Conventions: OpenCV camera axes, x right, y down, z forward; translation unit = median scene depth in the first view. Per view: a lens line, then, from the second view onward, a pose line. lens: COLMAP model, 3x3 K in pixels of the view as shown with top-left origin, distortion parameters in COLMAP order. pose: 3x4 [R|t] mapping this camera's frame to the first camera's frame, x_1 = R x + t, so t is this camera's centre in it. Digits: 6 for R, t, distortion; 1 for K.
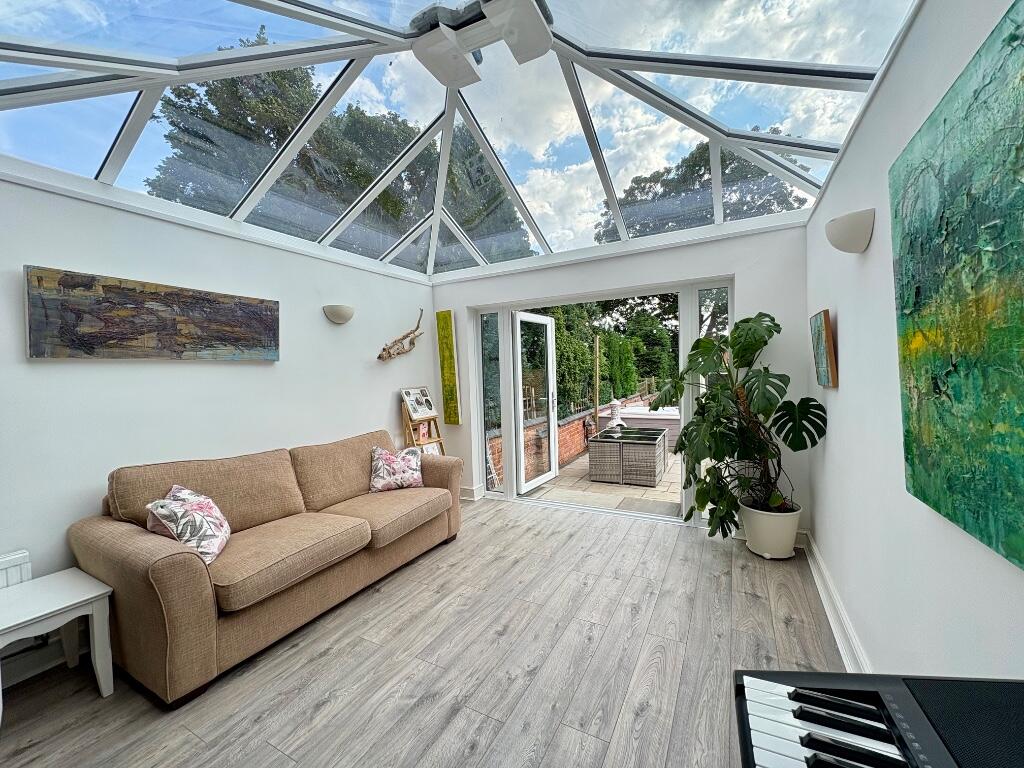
lens RADIAL K [[410.1, 0, 512.5], [0, 410.1, 381.0], [0, 0, 1]] dist [-0.000724, 0.000037]
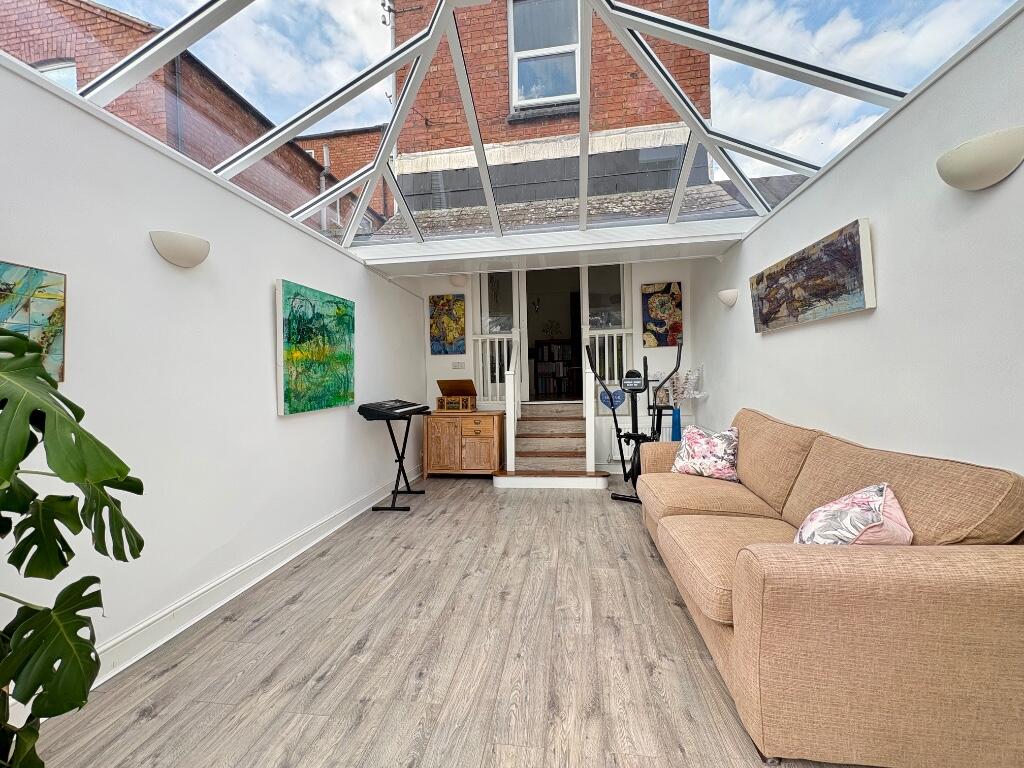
lens RADIAL K [[410.1, 0, 509.2], [0, 410.1, 382.4], [0, 0, 1]] dist [-0.000724, 0.000037]
pose [[-0.939476, 0.057365, -0.337777, 0.270231], [0.047044, 0.998144, 0.038671, 0.025729], [0.339369, 0.020440, -0.940431, 1.869296]]
